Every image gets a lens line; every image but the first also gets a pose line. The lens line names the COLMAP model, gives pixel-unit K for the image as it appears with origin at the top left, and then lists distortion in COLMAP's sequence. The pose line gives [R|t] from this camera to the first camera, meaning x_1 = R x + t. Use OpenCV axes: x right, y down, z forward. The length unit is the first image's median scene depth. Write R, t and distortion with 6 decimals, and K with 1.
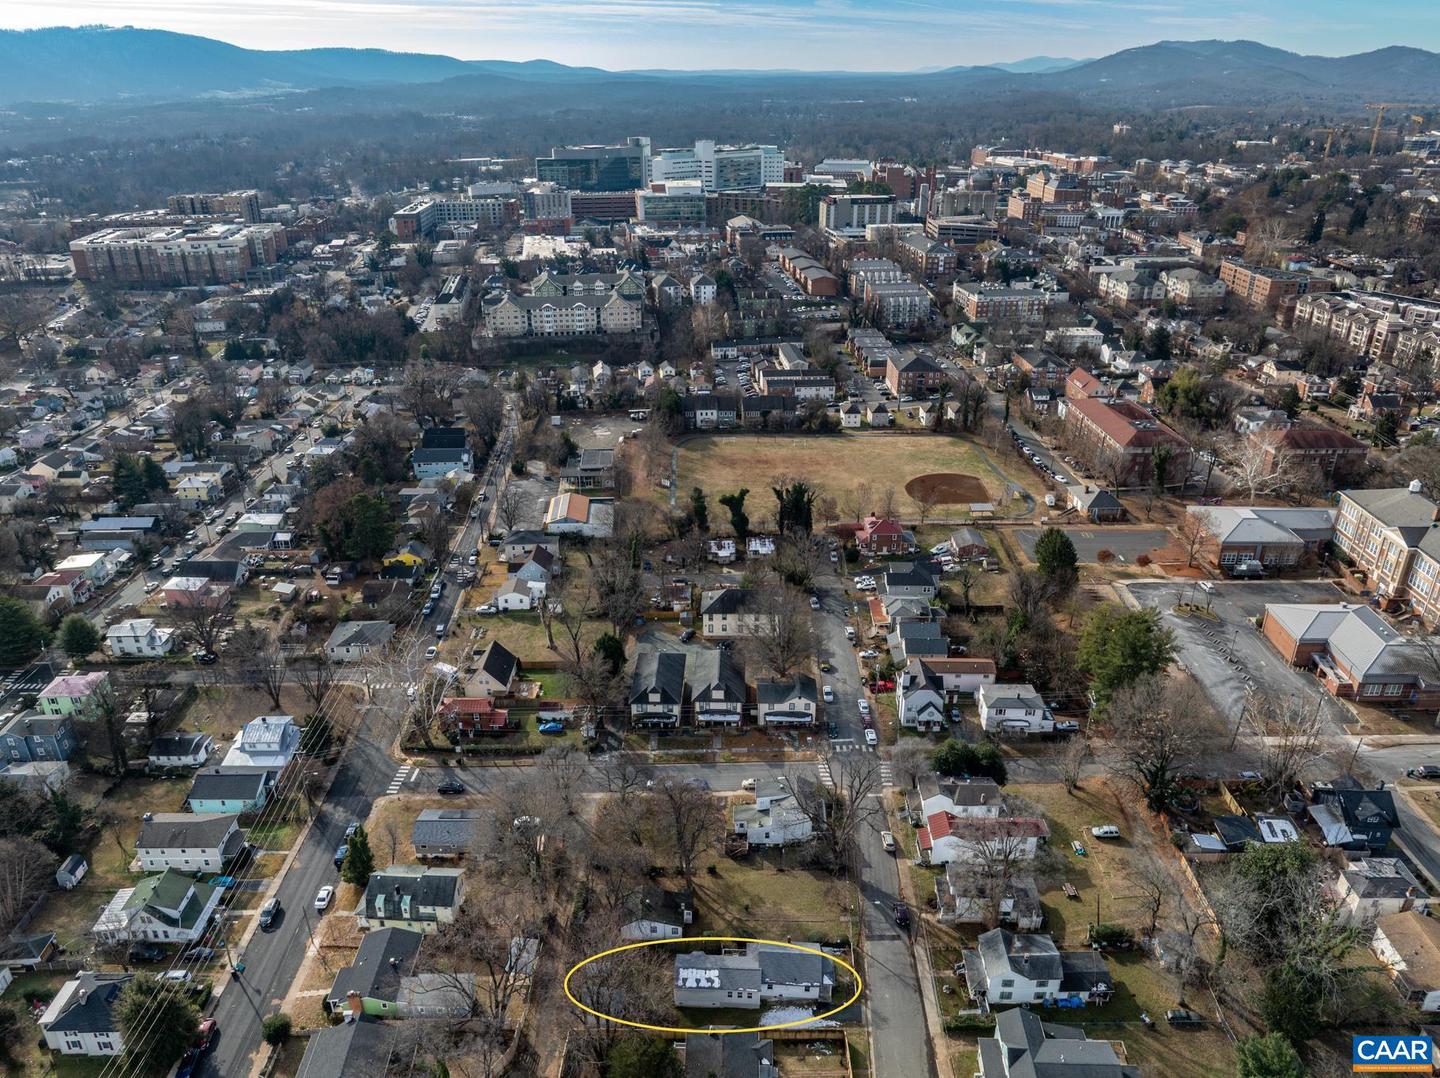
lens RADIAL K [[1017.8, 0, 720.0], [0, 1017.8, 539.0], [0, 0, 1]] dist [-0.034229, -0.002443]
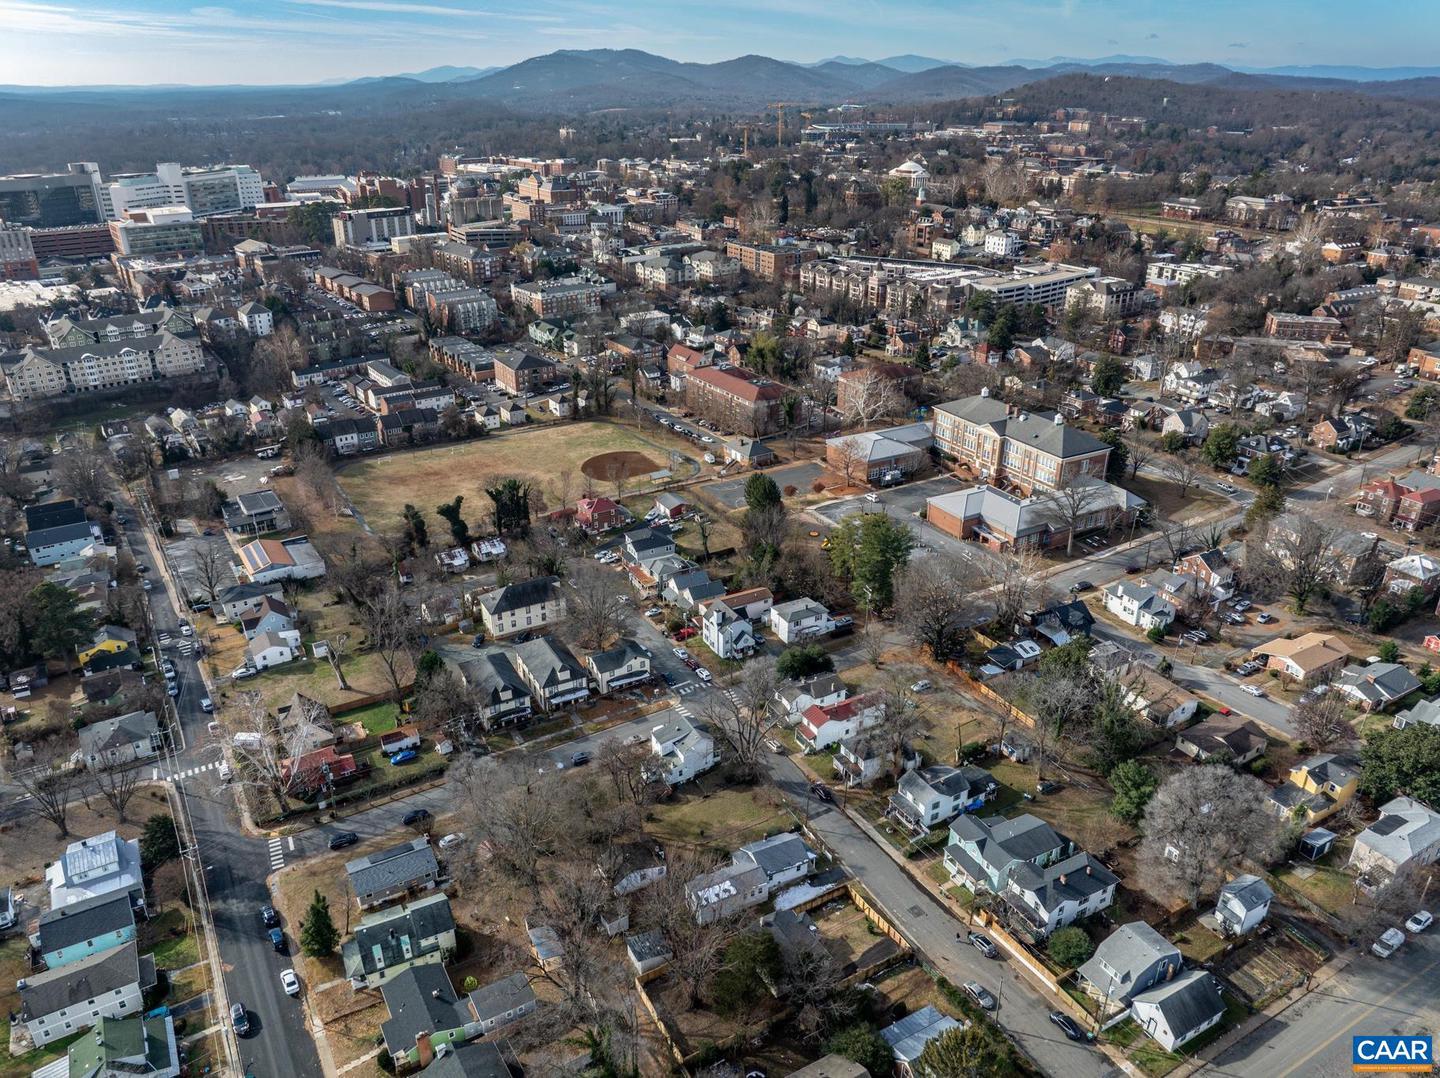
lens RADIAL K [[1017.8, 0, 720.0], [0, 1017.8, 539.0], [0, 0, 1]] dist [-0.034229, -0.002443]
pose [[0.864994, -0.207847, 0.456711, -0.199986], [0.211571, 0.976388, 0.043641, 0.002614], [-0.454998, 0.058878, 0.888544, -0.007182]]
